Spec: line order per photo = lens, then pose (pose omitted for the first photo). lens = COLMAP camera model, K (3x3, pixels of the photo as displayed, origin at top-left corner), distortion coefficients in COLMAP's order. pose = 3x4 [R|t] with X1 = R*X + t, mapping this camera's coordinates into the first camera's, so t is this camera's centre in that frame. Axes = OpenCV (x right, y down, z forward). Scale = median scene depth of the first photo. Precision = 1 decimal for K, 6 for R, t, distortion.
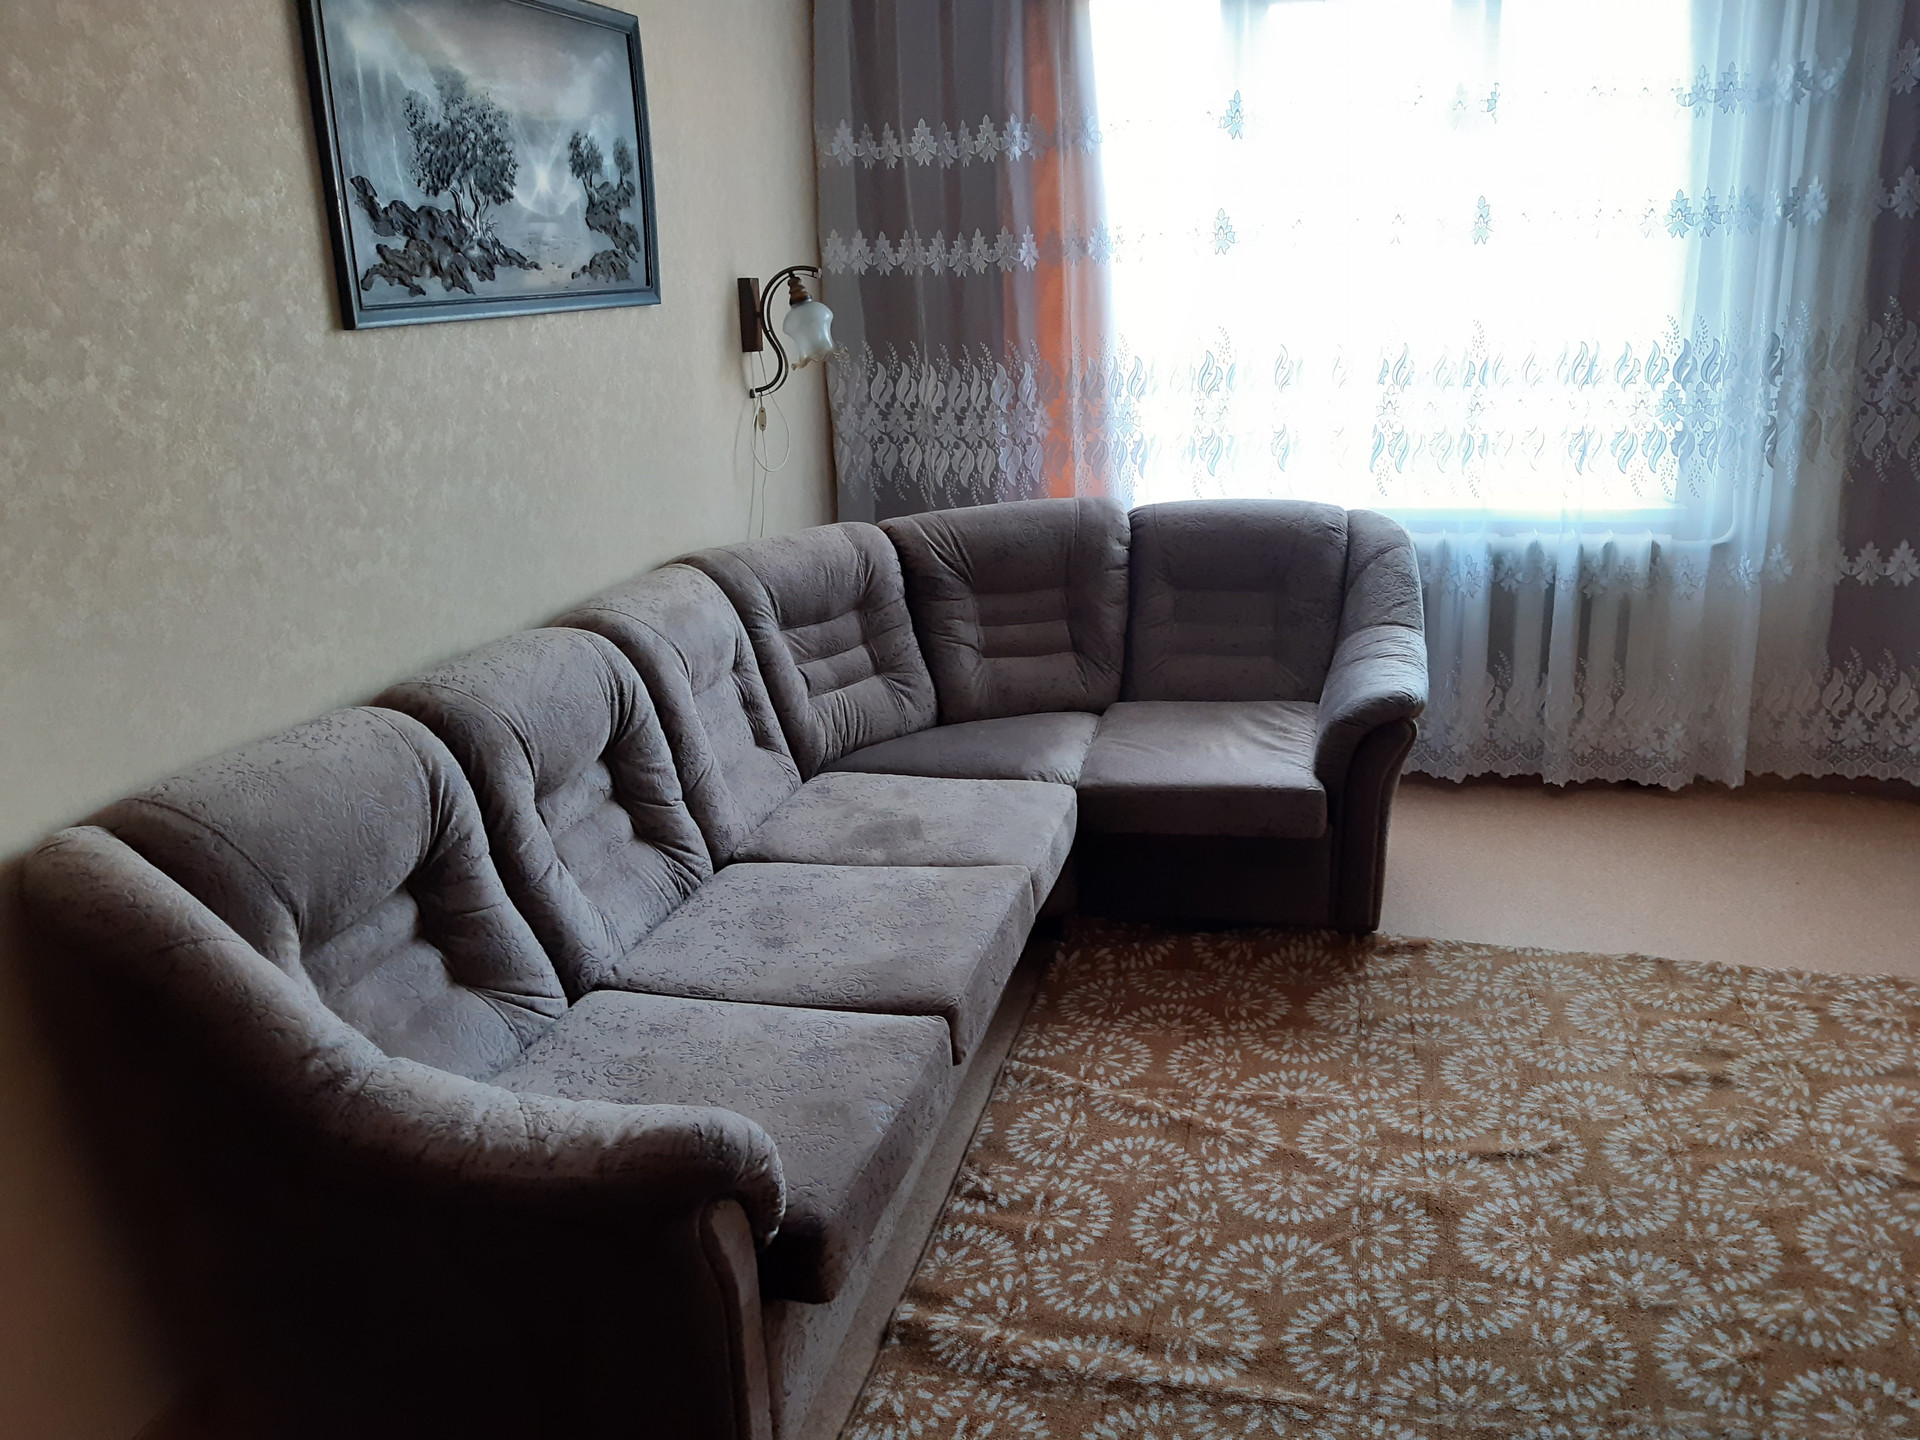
lens RADIAL K [[1484.6, 0, 959.4], [0, 1484.6, 710.5], [0, 0, 1]] dist [0.078865, -0.136325]
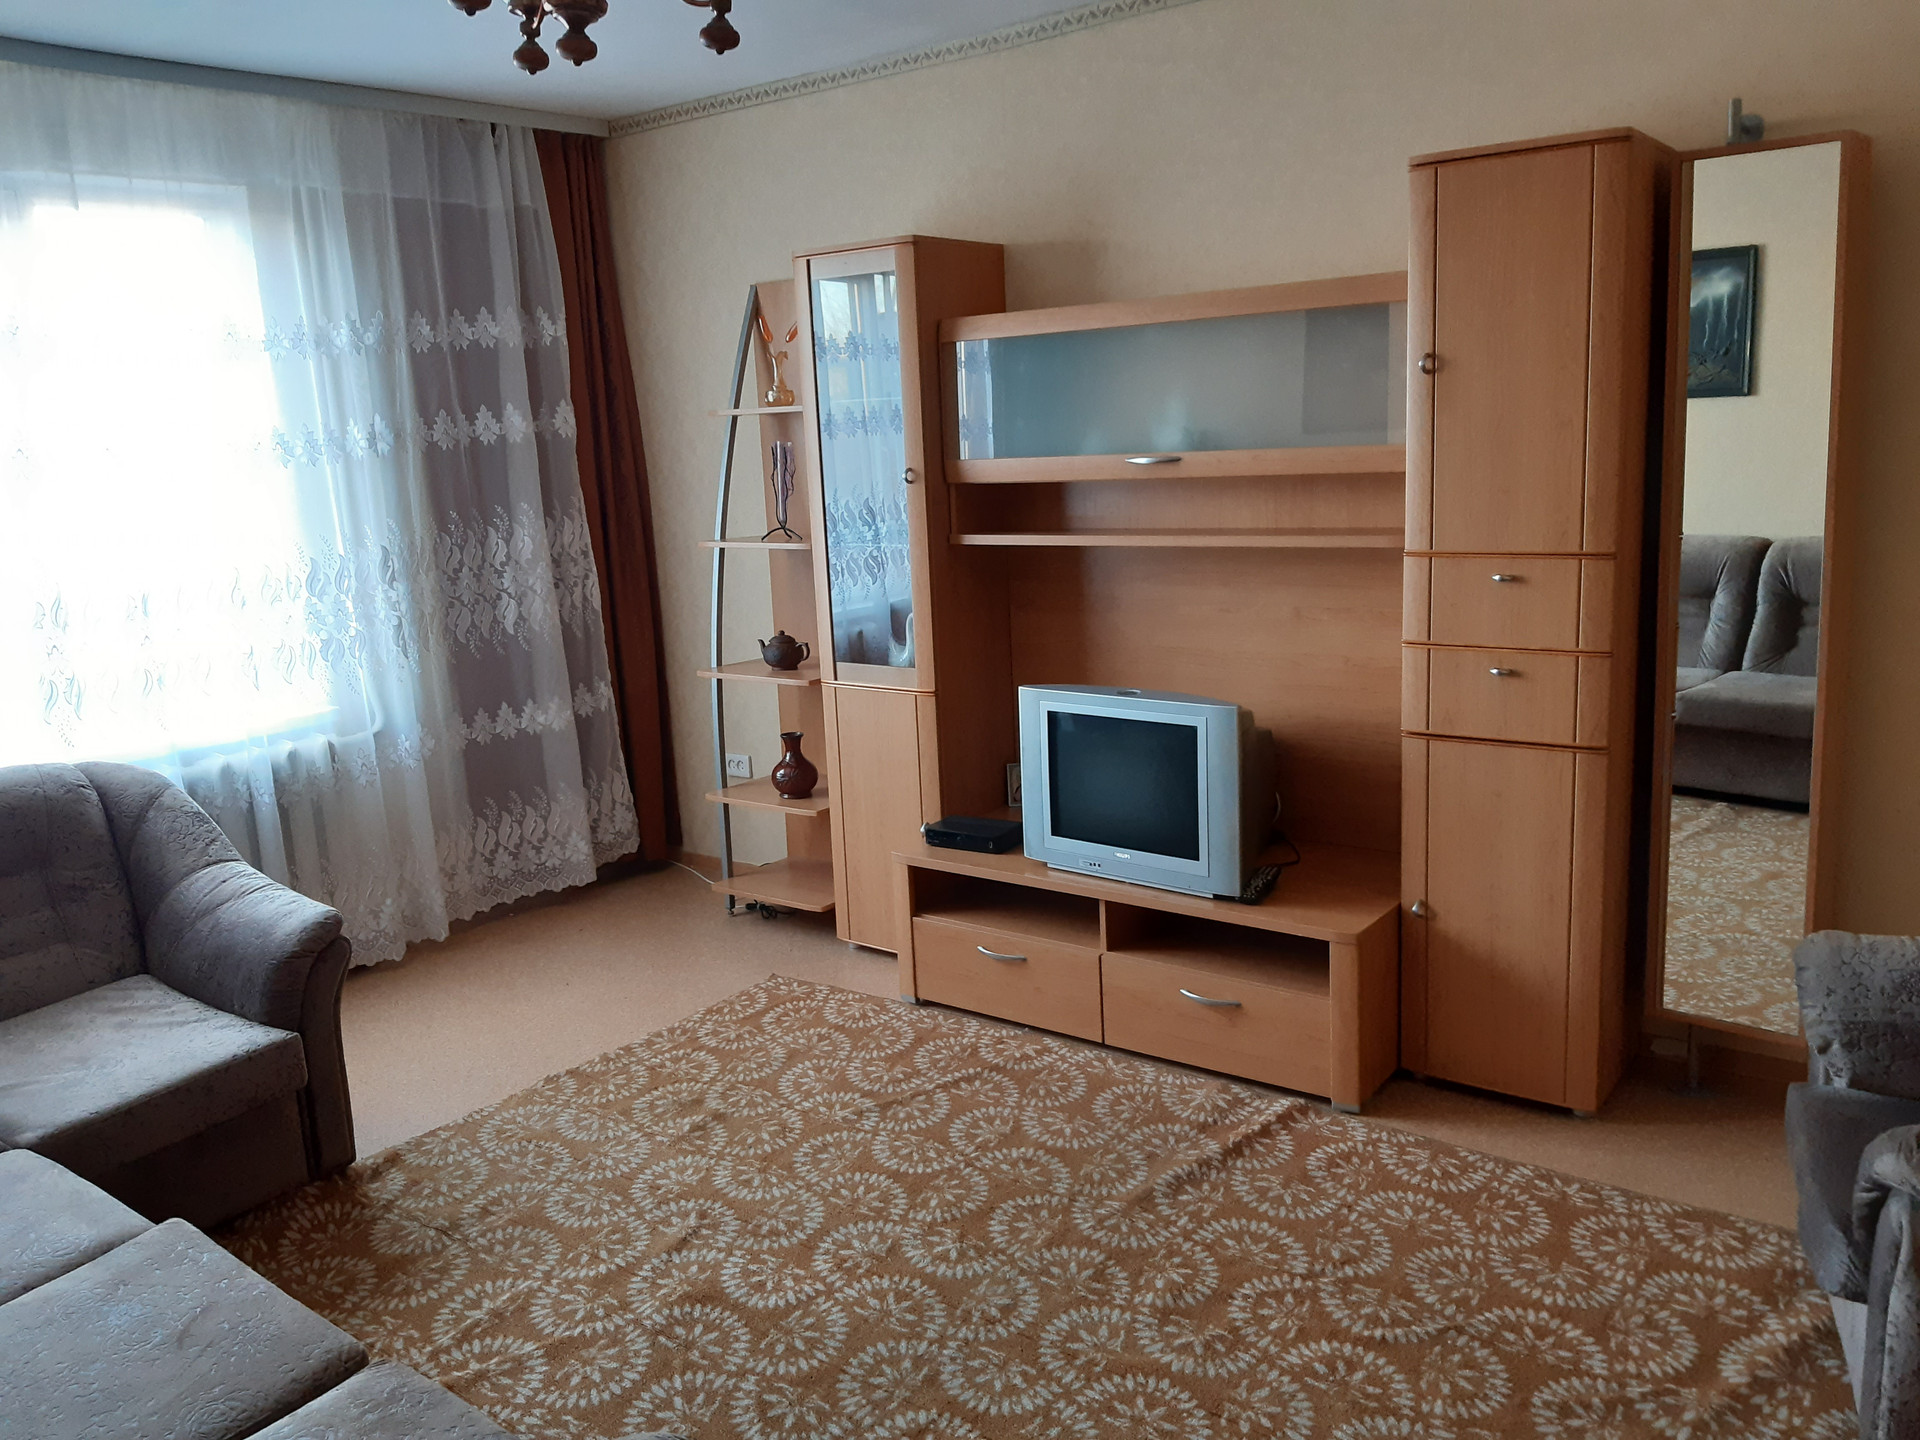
lens RADIAL K [[1484.6, 0, 959.4], [0, 1484.6, 710.5], [0, 0, 1]] dist [0.078865, -0.136325]
pose [[0.391287, -0.157992, 0.906605, -0.422085], [0.294481, 0.954849, 0.039302, -0.055823], [-0.871880, 0.251600, 0.420145, 0.196093]]
